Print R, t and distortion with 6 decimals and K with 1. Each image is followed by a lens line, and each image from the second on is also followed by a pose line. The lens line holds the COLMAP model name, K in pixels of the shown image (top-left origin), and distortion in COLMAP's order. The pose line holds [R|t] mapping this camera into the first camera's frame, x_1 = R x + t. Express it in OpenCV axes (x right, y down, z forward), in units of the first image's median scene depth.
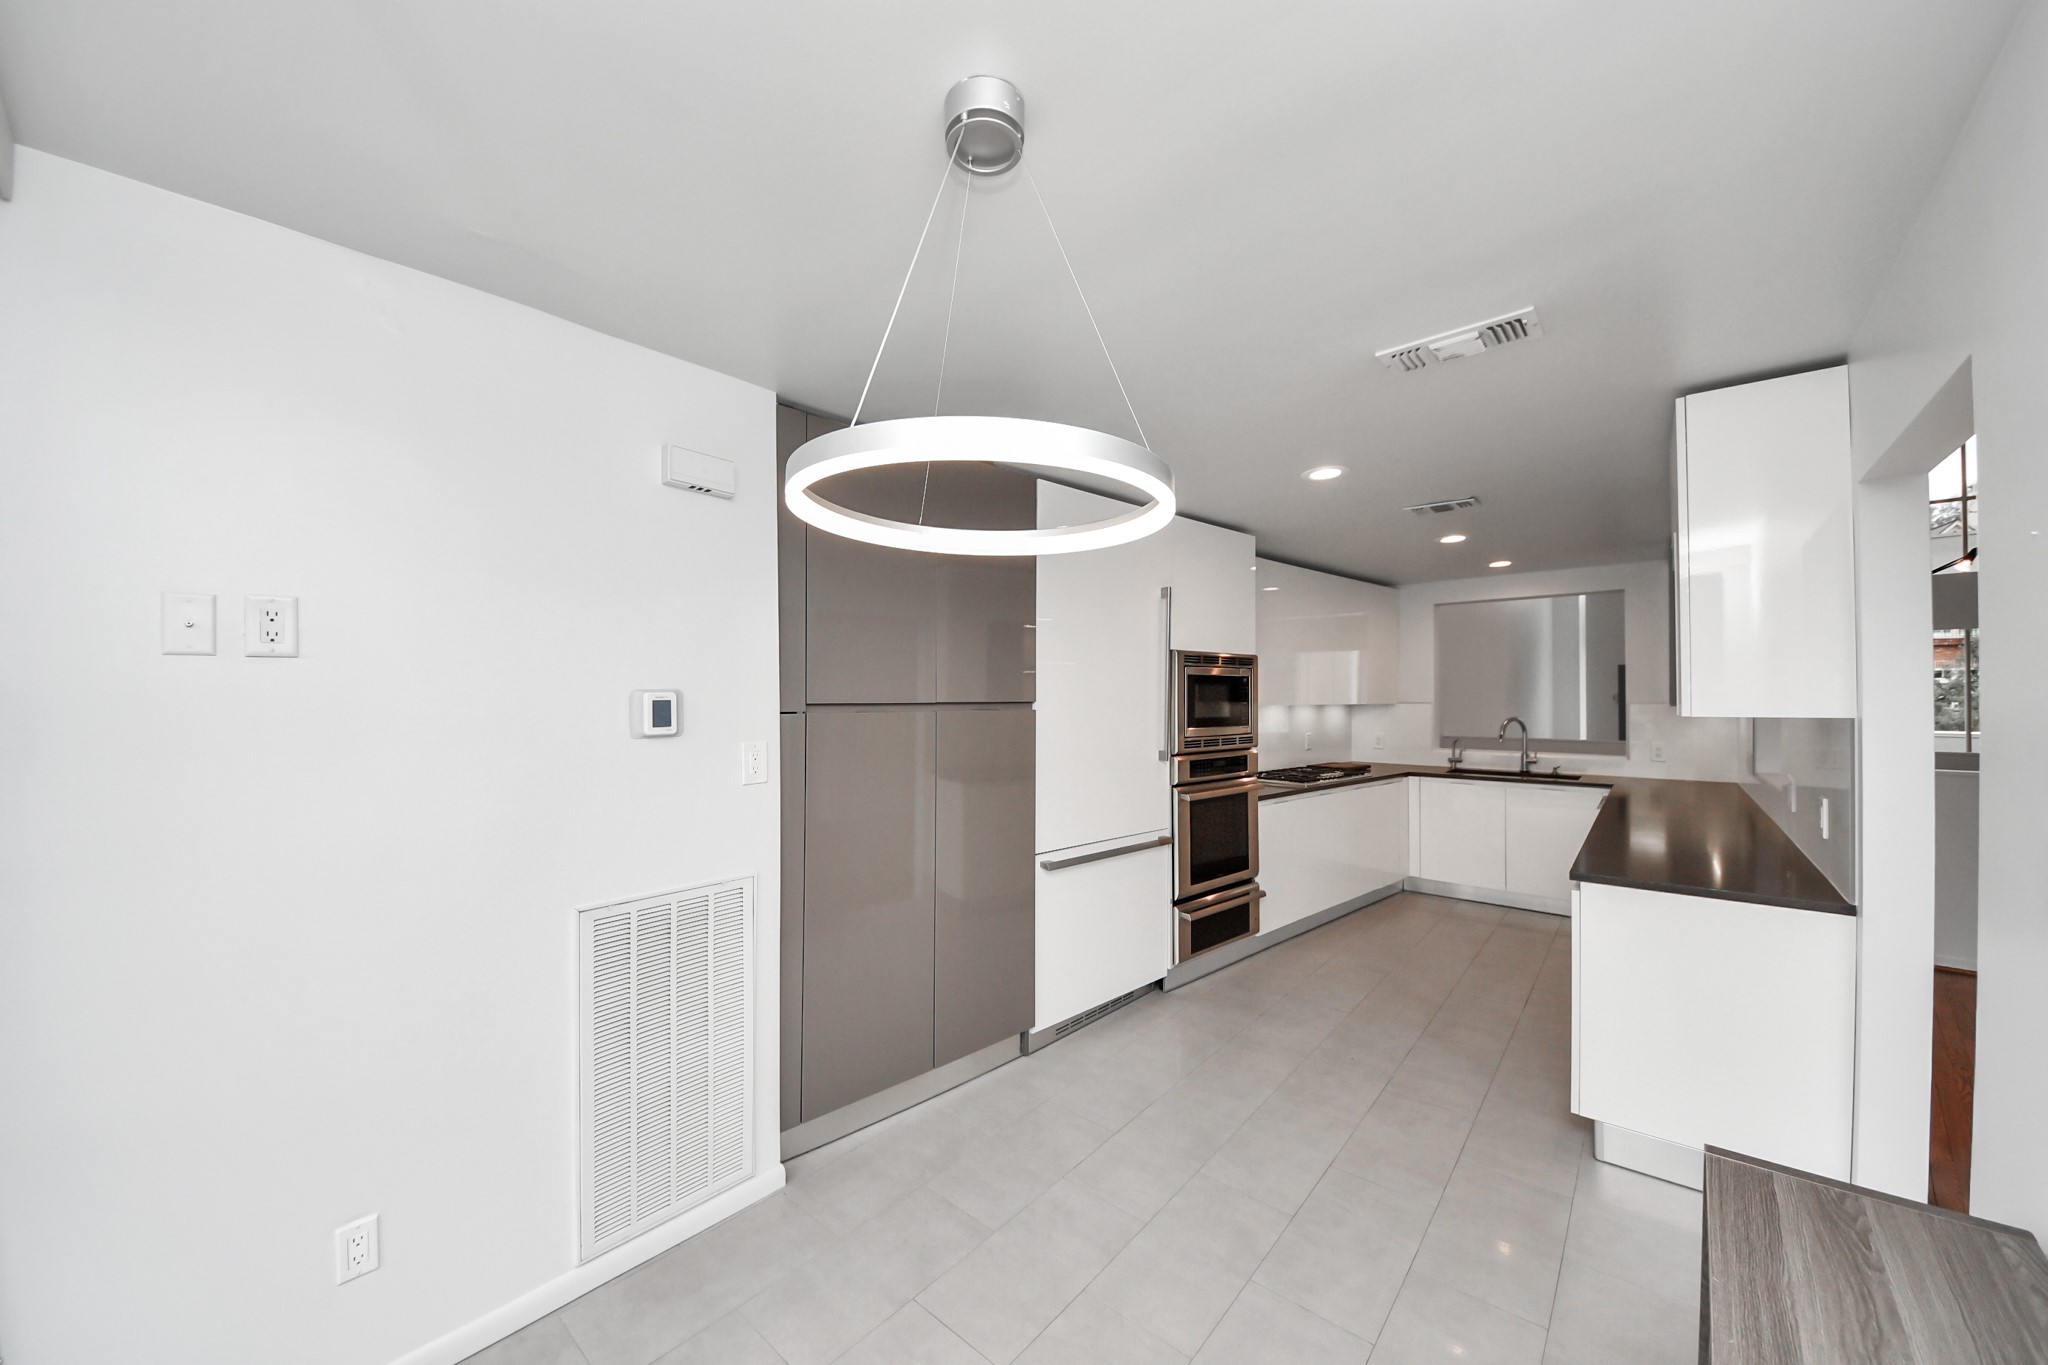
lens RADIAL K [[730.5, 0, 1017.3], [0, 730.5, 682.6], [0, 0, 1]] dist [0.043863, -0.027929]
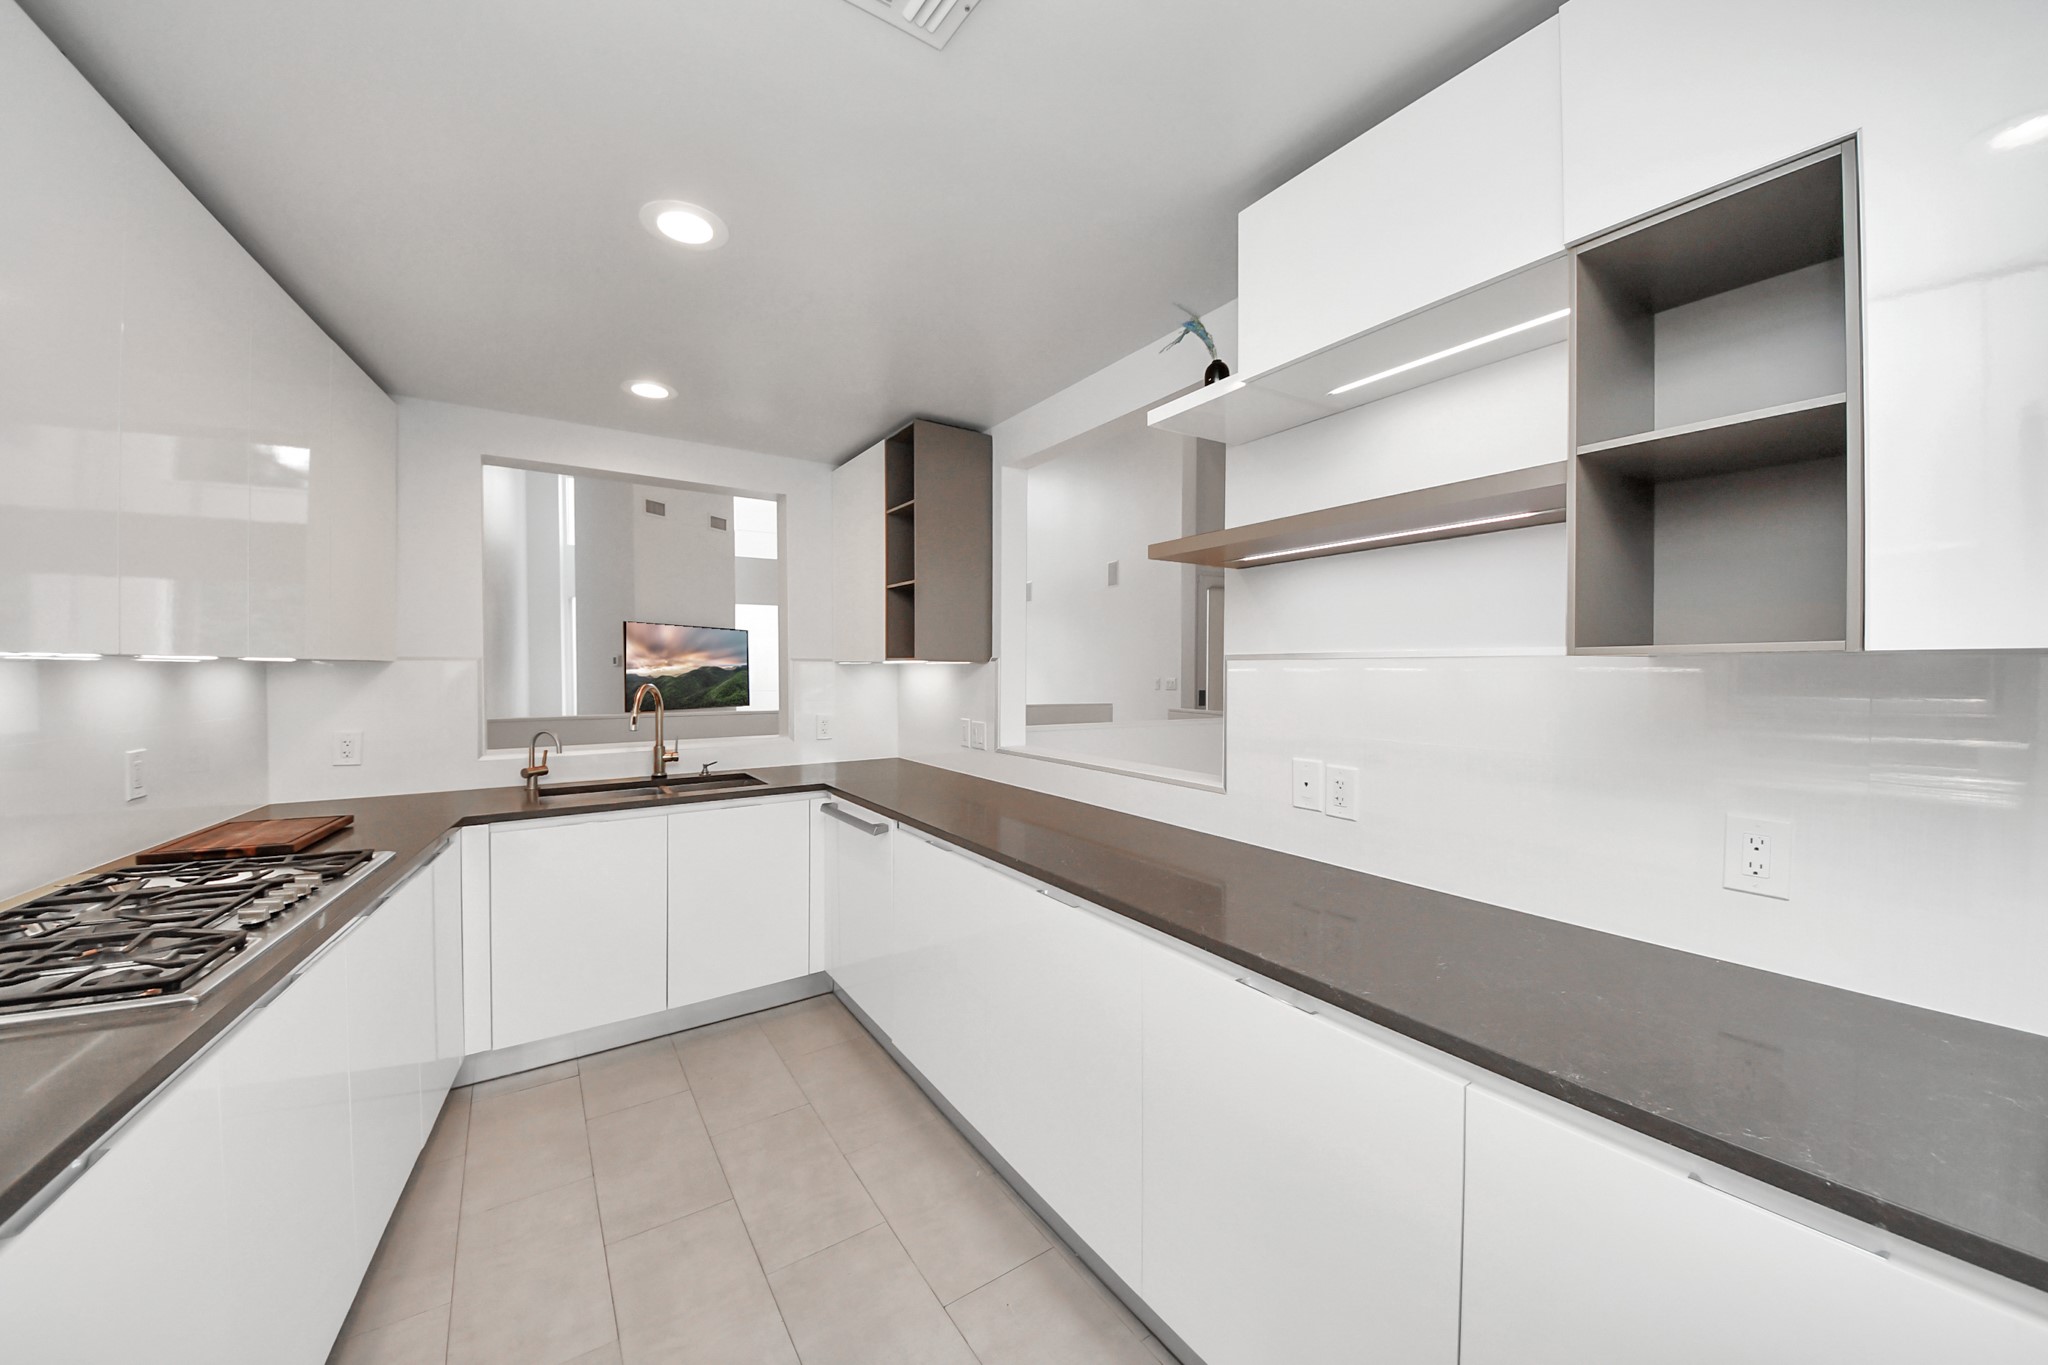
lens RADIAL K [[730.5, 0, 1017.3], [0, 730.5, 682.6], [0, 0, 1]] dist [0.043863, -0.027929]
pose [[0.261635, -0.016905, 0.965019, 0.201690], [-0.017690, 0.999595, 0.022307, 0.028400], [-0.965005, -0.022907, 0.261230, 0.581793]]
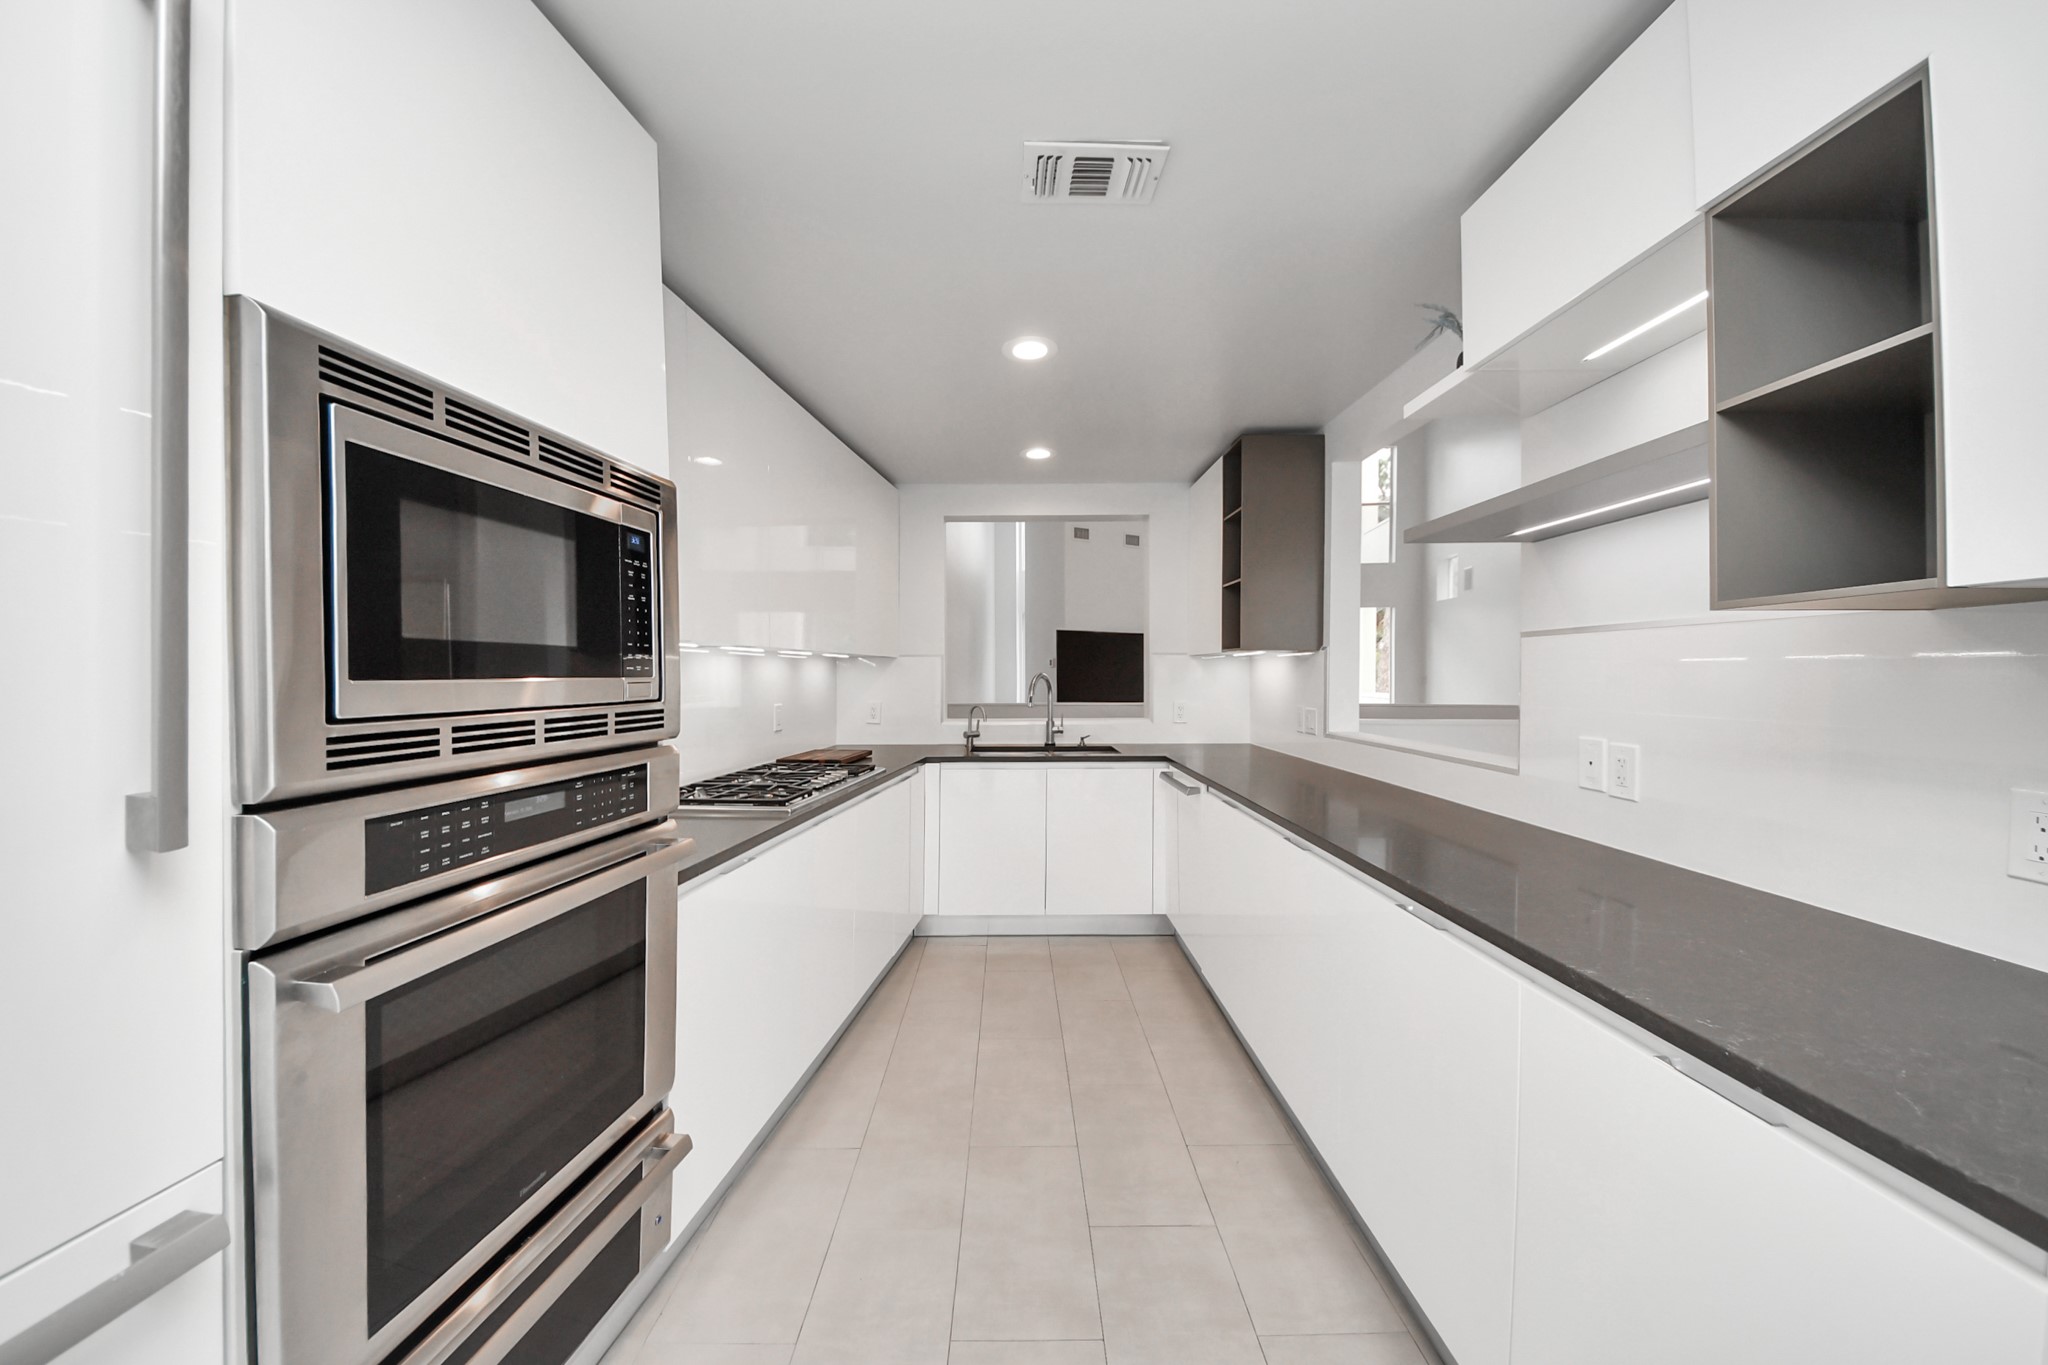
lens RADIAL K [[725.5, 0, 1005.4], [0, 725.5, 671.9], [0, 0, 1]] dist [0.058658, -0.027287]
pose [[0.750003, -0.000483, 0.661434, 0.160703], [-0.009373, 0.999892, 0.011358, 0.038075], [-0.661368, -0.014718, 0.749917, 0.477946]]
